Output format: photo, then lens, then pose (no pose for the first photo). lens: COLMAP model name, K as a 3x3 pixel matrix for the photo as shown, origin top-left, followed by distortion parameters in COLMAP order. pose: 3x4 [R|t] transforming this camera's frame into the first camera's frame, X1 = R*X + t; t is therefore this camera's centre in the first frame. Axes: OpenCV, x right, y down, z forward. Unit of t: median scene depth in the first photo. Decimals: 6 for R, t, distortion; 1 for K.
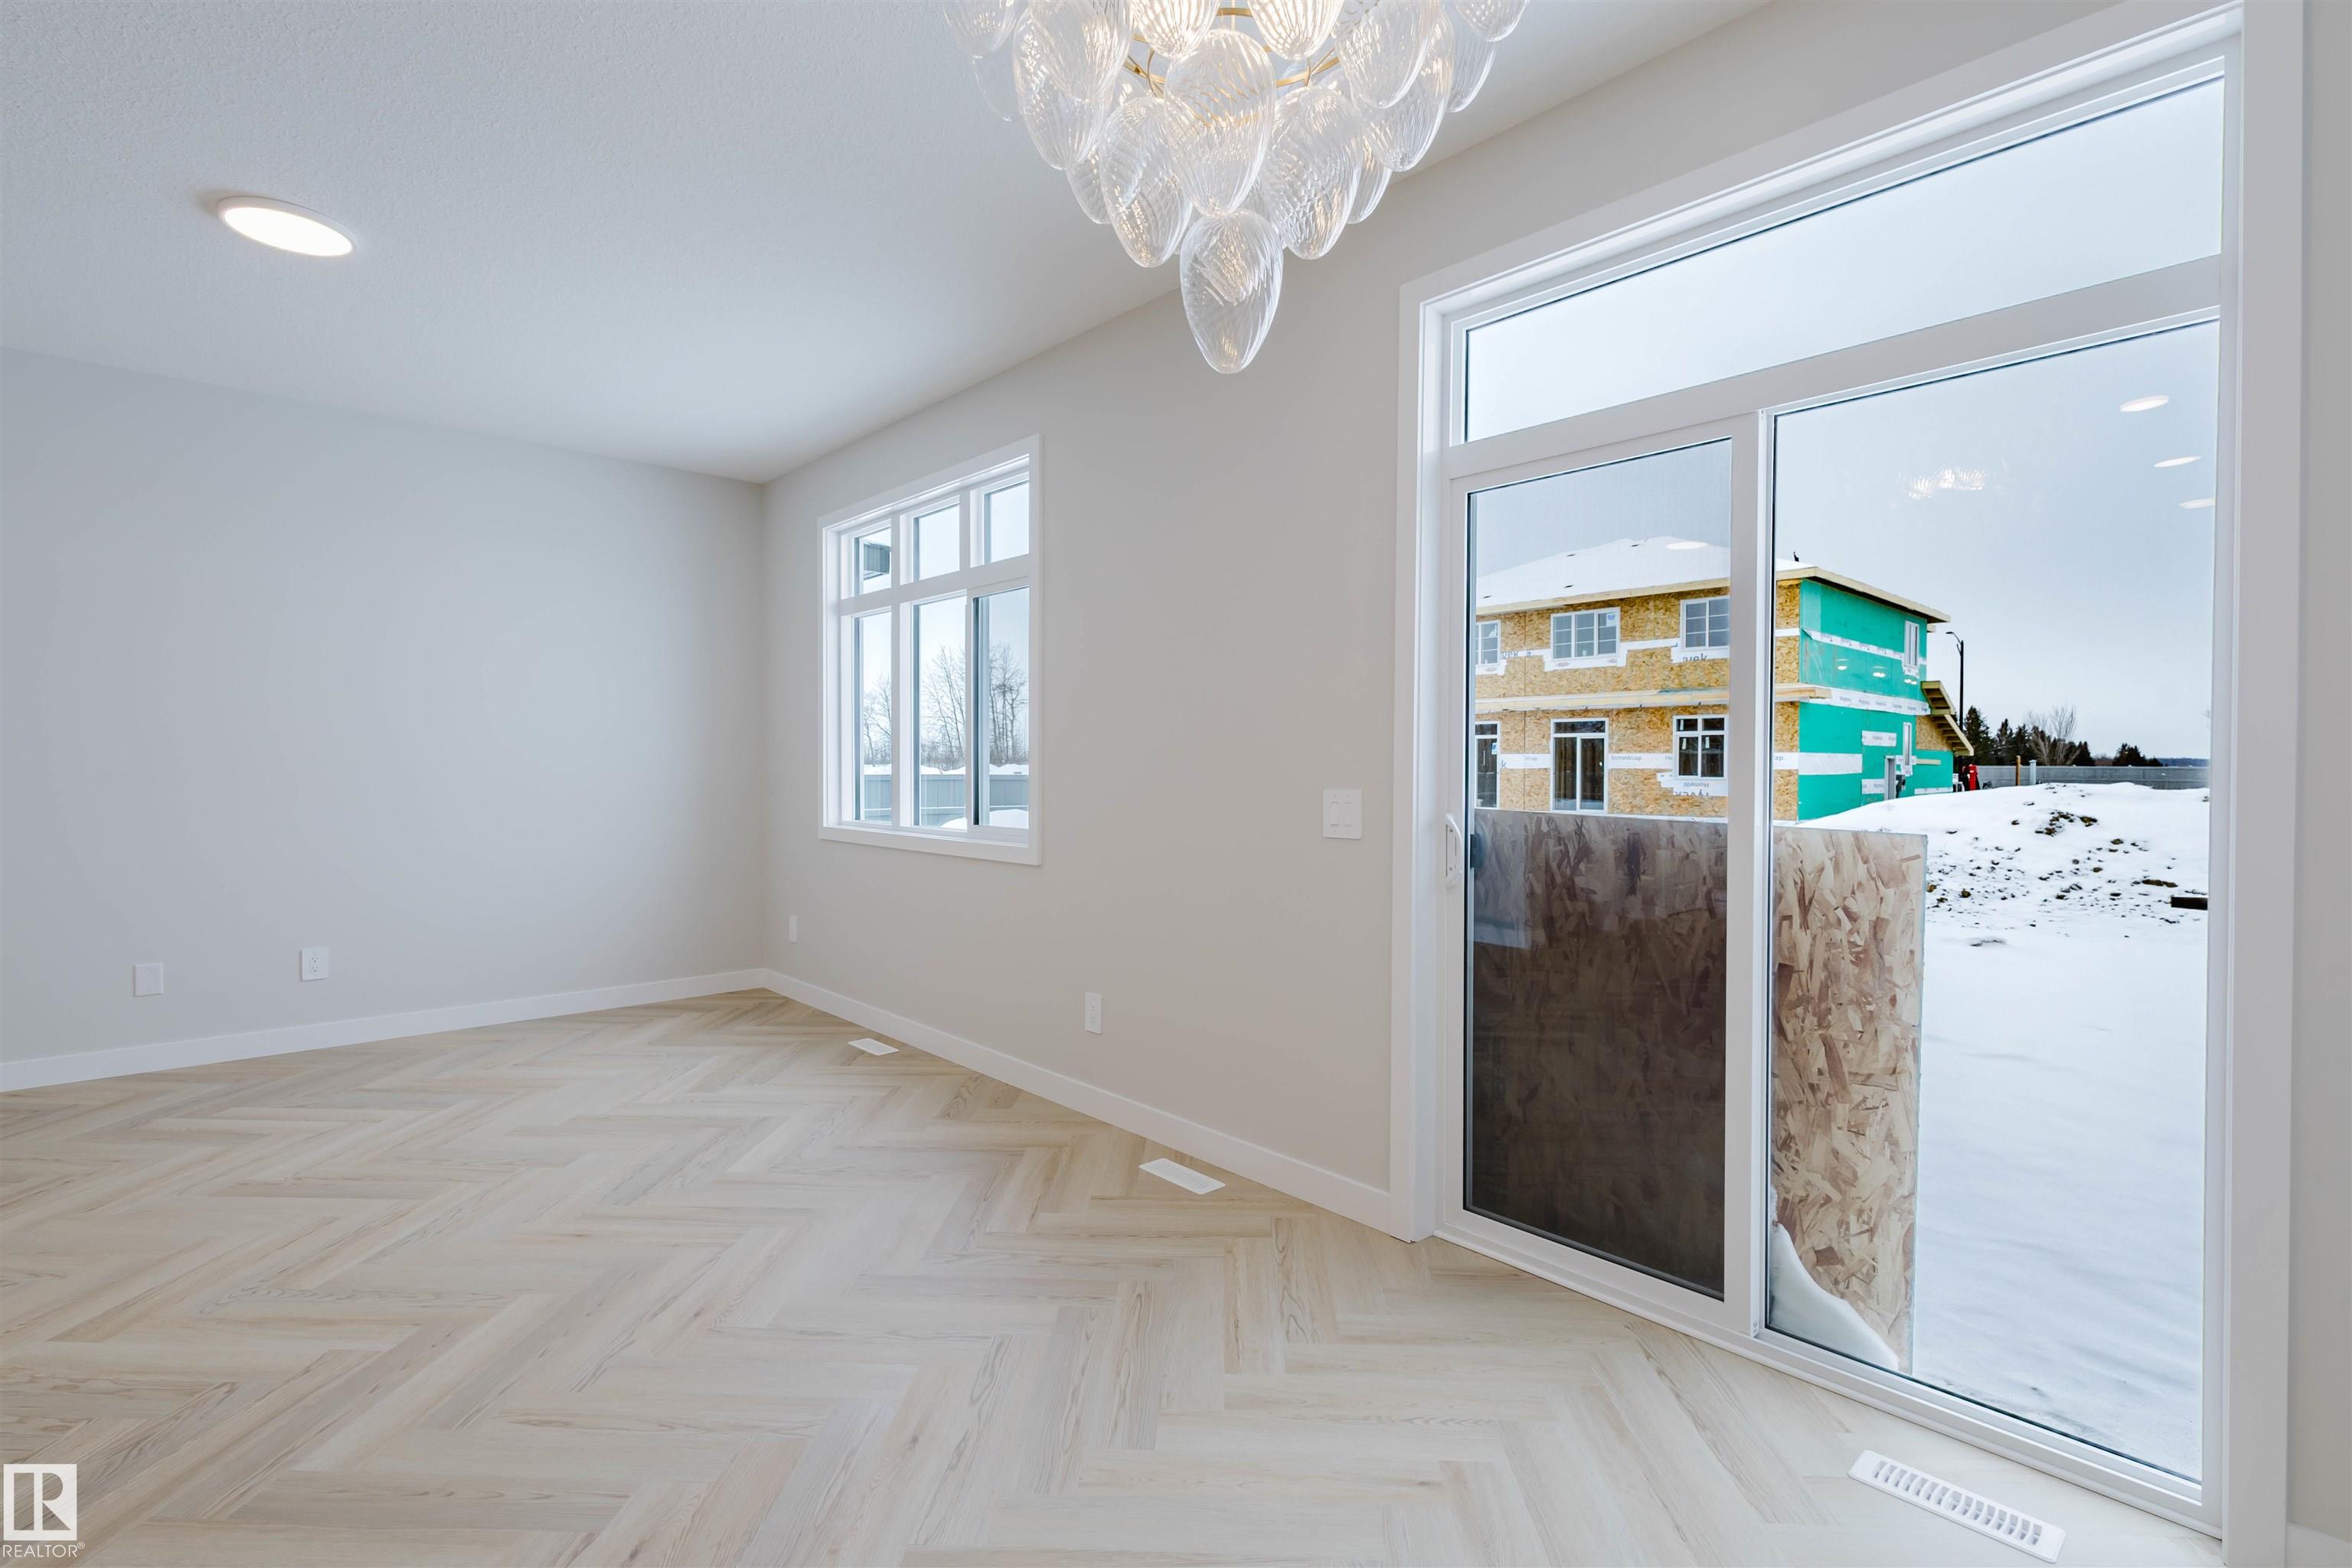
lens RADIAL K [[1082.6, 0, 1175.0], [0, 1082.6, 776.6], [0, 0, 1]] dist [0.015282, -0.004912]
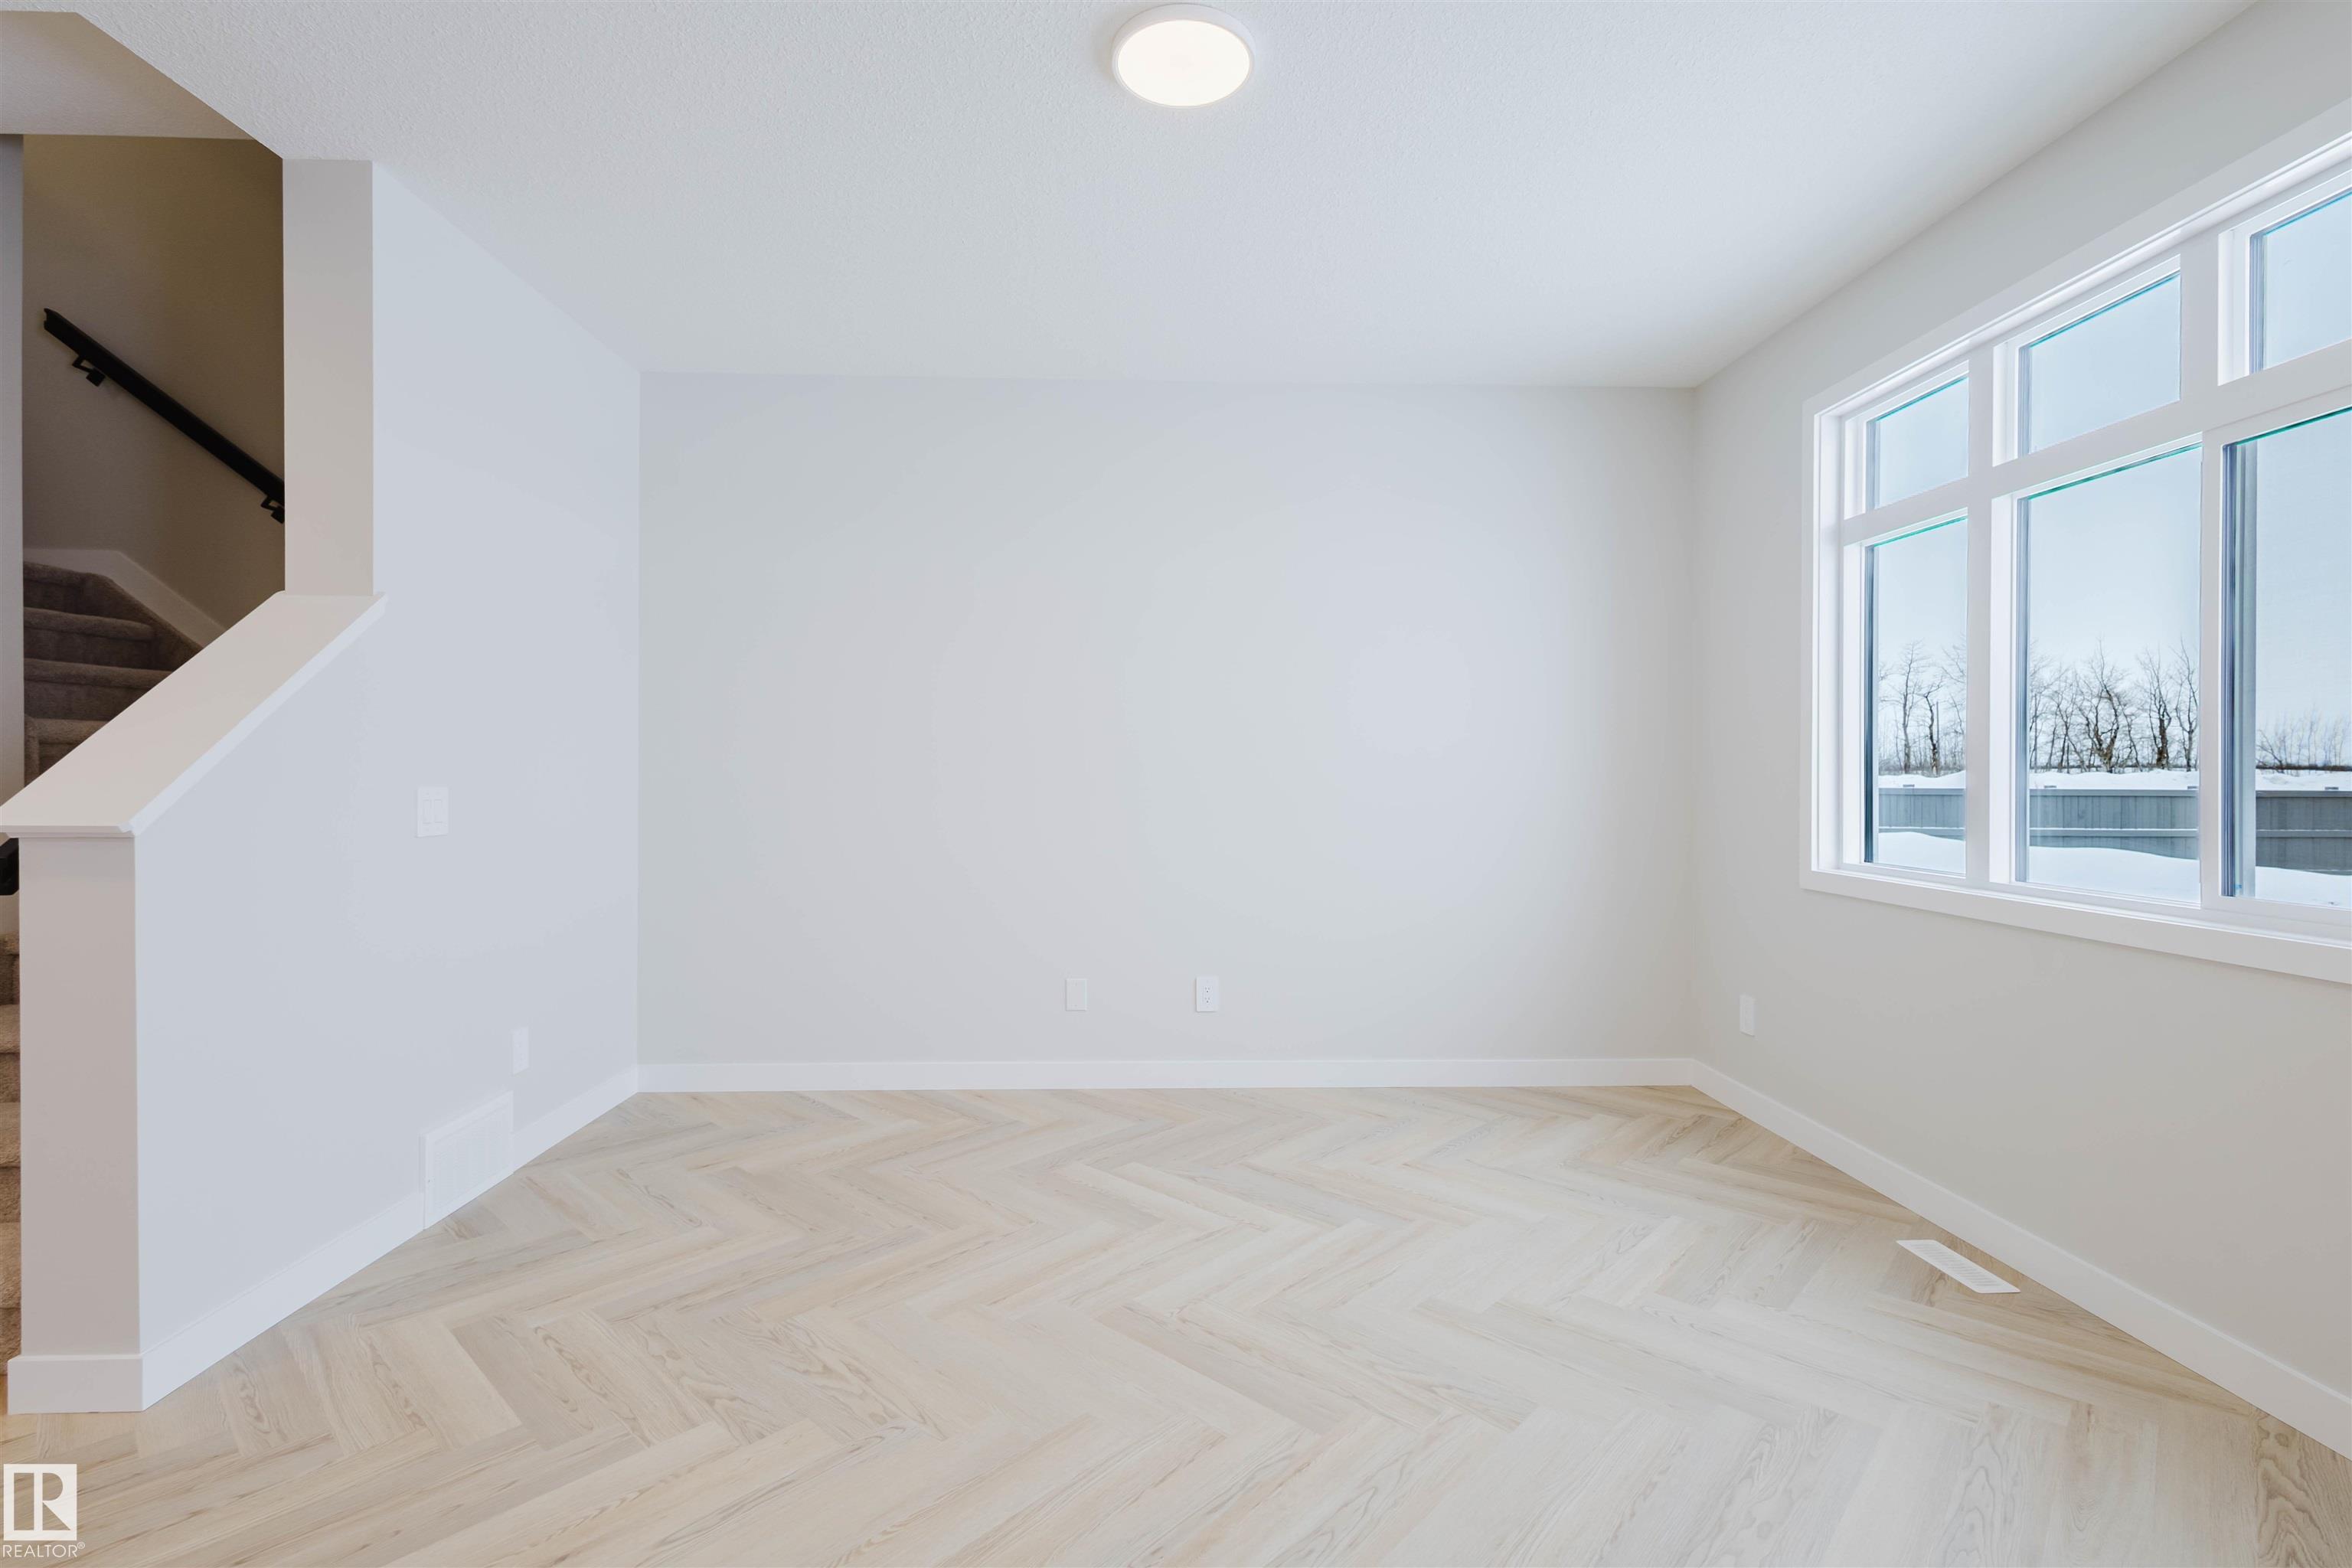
lens RADIAL K [[1082.6, 0, 1174.7], [0, 1082.6, 779.1], [0, 0, 1]] dist [0.015282, -0.004912]
pose [[0.761152, 0.002021, -0.648571, -0.308640], [-0.007548, 0.999955, -0.005742, -0.004451], [0.648530, 0.009266, 0.761133, 0.405285]]
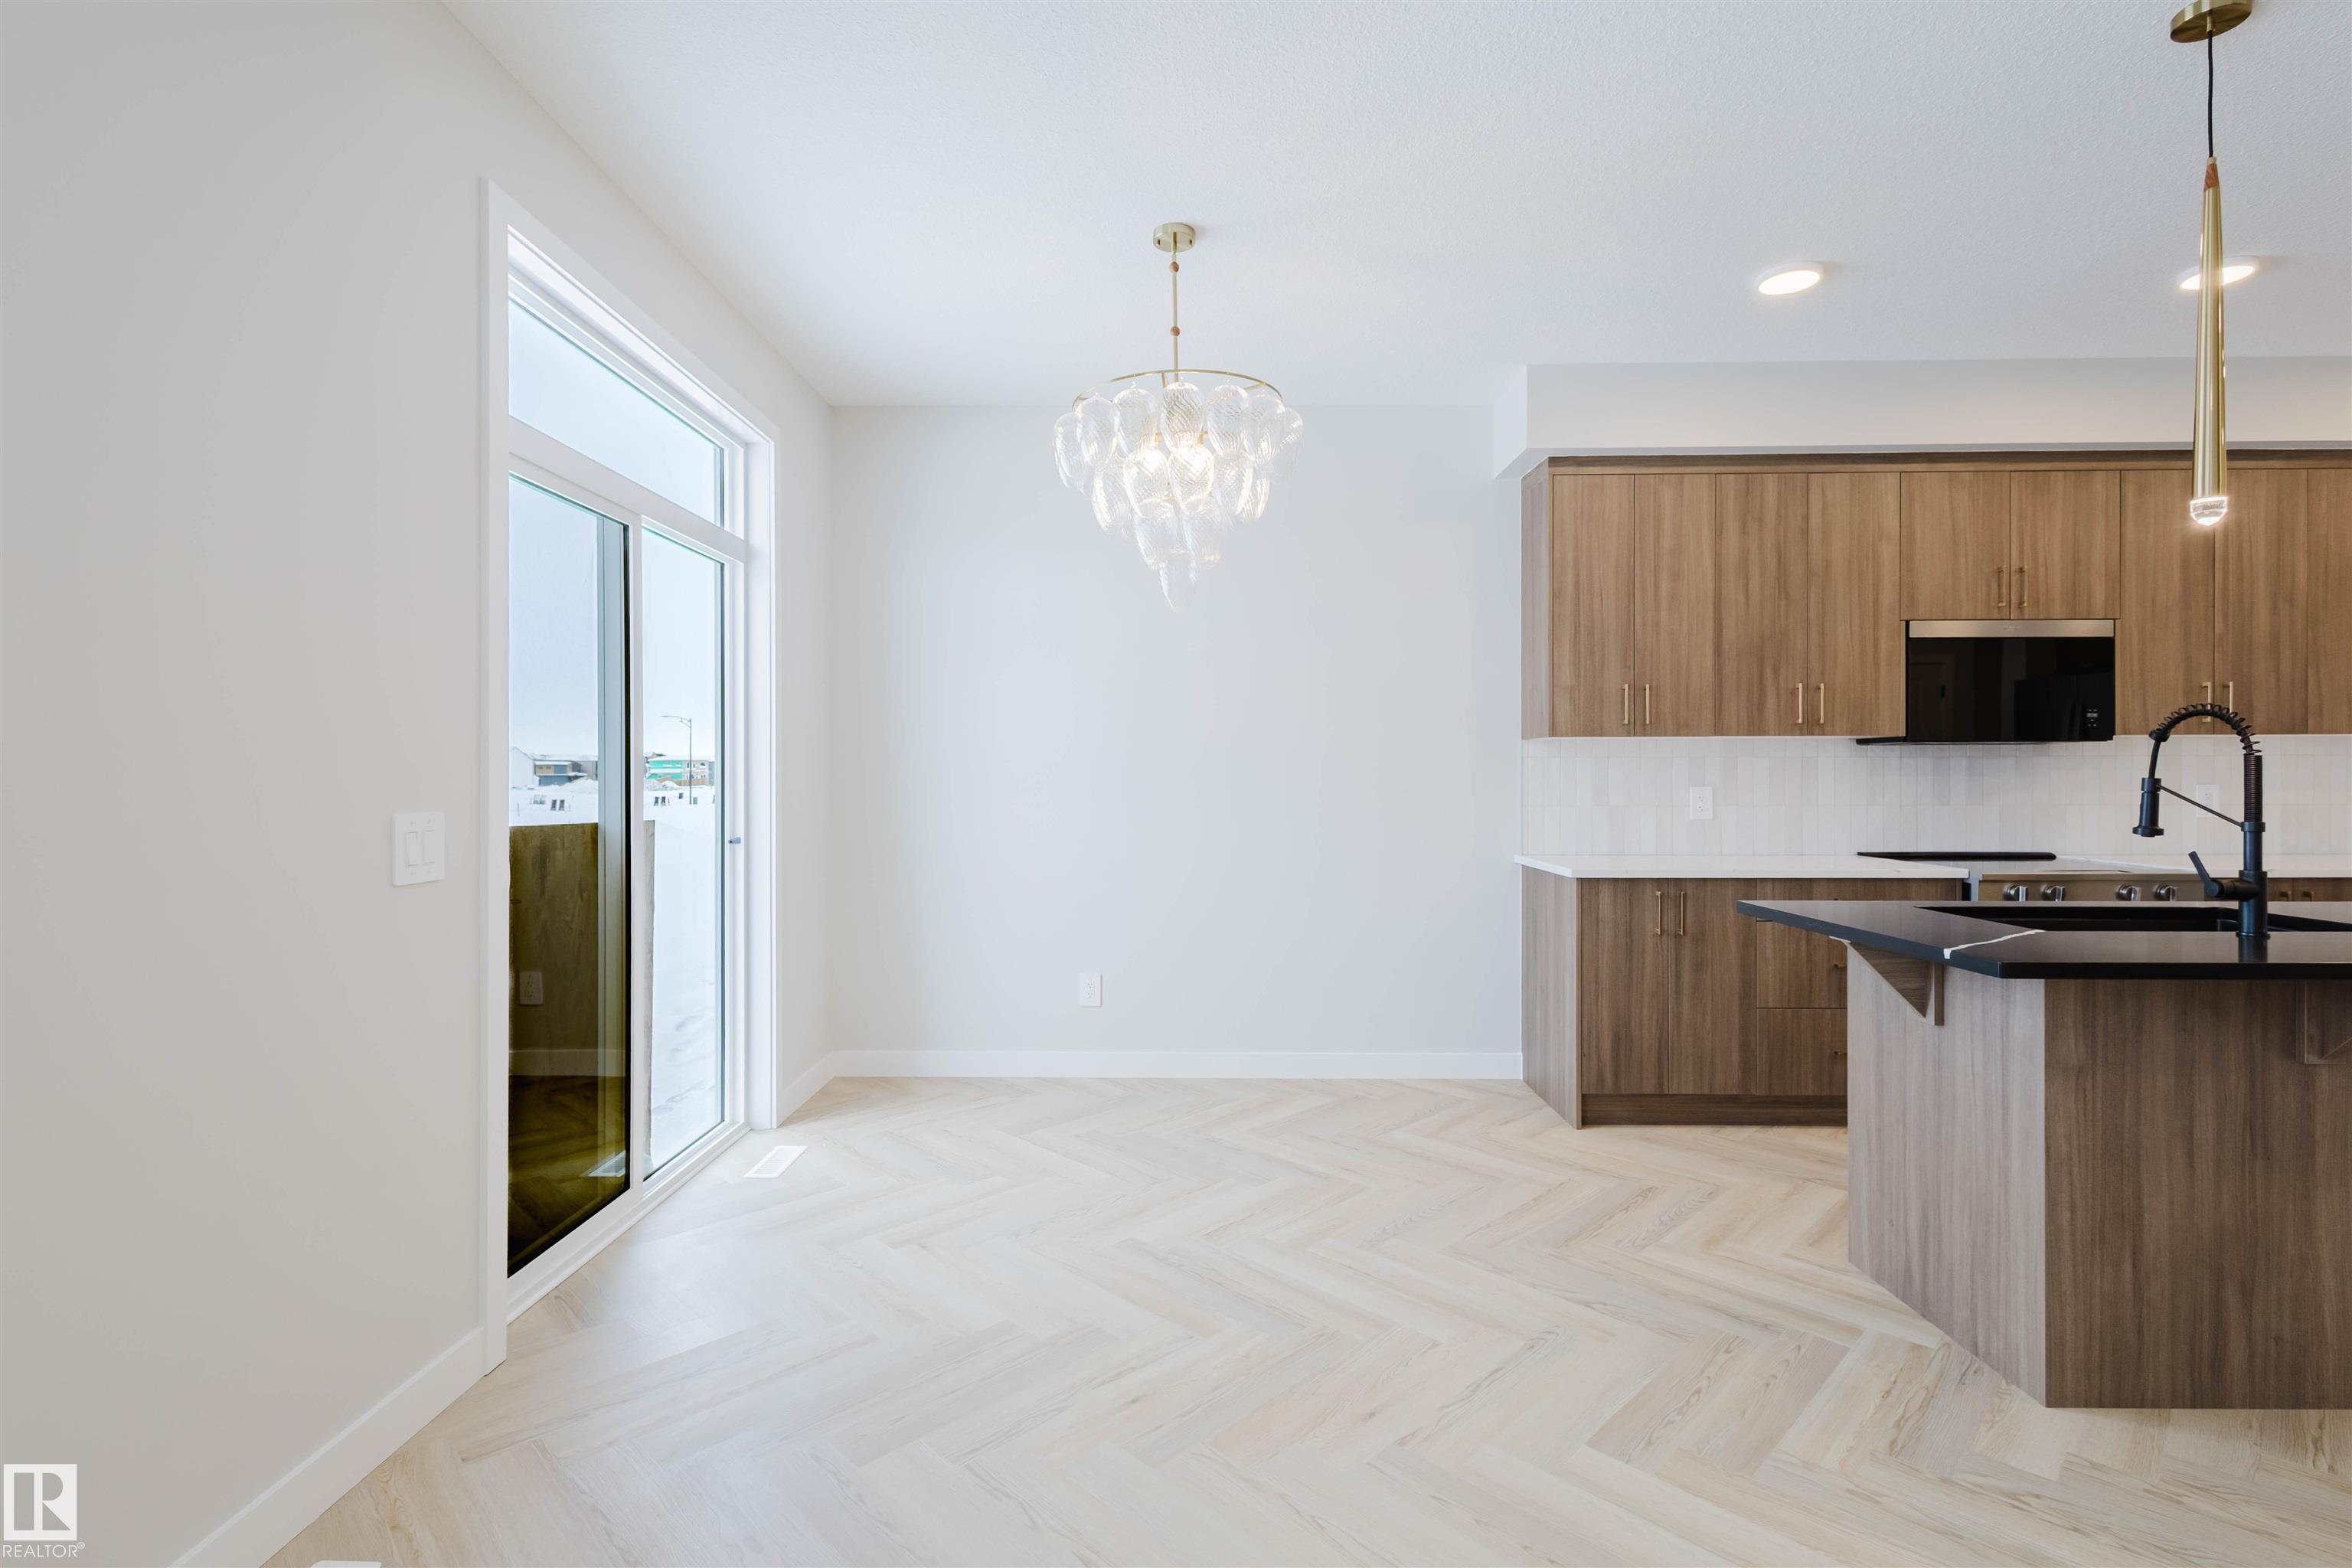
lens RADIAL K [[1082.6, 0, 1174.3], [0, 1082.6, 777.9], [0, 0, 1]] dist [0.015282, -0.004912]
pose [[-0.731120, -0.004293, 0.682235, -0.603593], [0.005218, 0.999916, 0.011884, -0.014507], [-0.682229, 0.012248, -0.731036, 1.055626]]
